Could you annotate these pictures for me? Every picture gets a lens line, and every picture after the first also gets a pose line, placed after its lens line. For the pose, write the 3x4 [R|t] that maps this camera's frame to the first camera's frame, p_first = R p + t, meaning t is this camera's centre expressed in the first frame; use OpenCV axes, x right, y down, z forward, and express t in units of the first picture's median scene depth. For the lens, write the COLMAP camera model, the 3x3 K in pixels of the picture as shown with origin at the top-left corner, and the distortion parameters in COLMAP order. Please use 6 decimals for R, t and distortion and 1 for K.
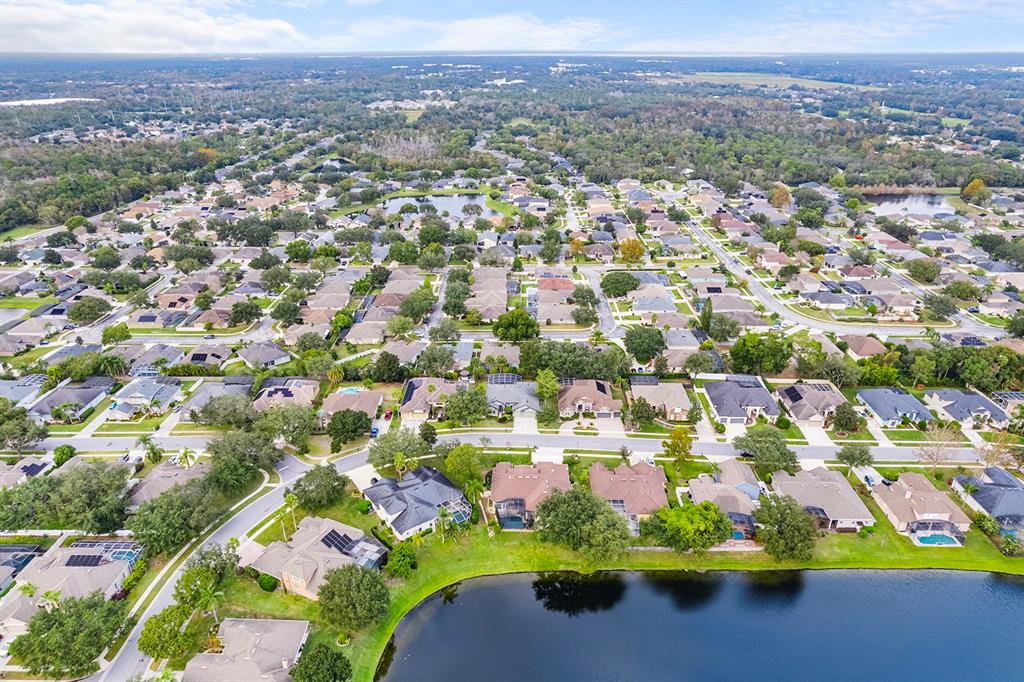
lens RADIAL K [[656.3, 0, 512.0], [0, 656.3, 341.0], [0, 0, 1]] dist [-0.004588, -0.000696]
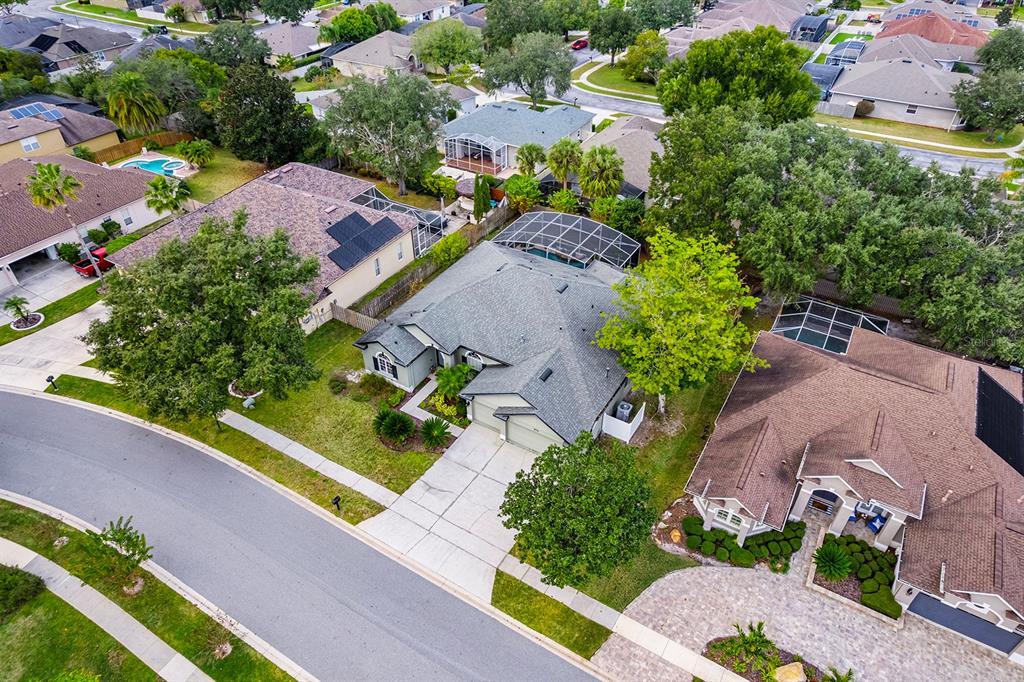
lens RADIAL K [[656.3, 0, 512.0], [0, 656.3, 341.0], [0, 0, 1]] dist [-0.004588, -0.000696]
pose [[0.869496, 0.302929, -0.390141, 0.084933], [-0.199430, 0.937918, 0.283791, 0.028069], [0.451889, -0.168949, 0.875930, 0.801598]]
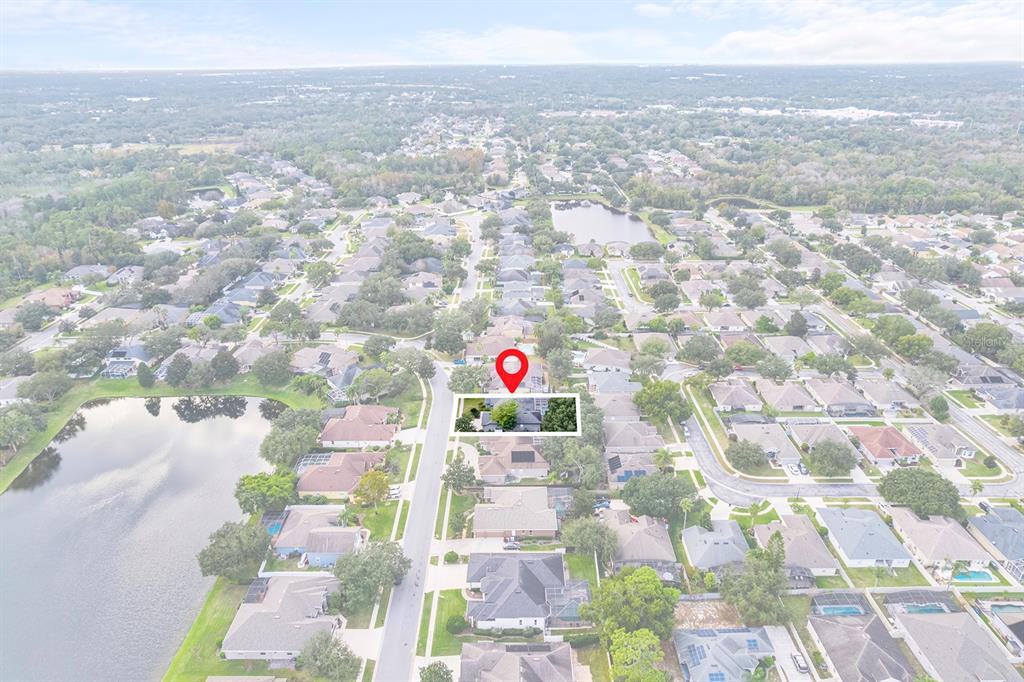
lens RADIAL K [[656.3, 0, 512.0], [0, 656.3, 341.0], [0, 0, 1]] dist [-0.004588, -0.000696]
pose [[0.030909, 0.396080, -0.917695, 0.878069], [-0.405597, 0.844114, 0.350661, -0.356997], [0.913529, 0.361376, 0.186739, 0.779712]]
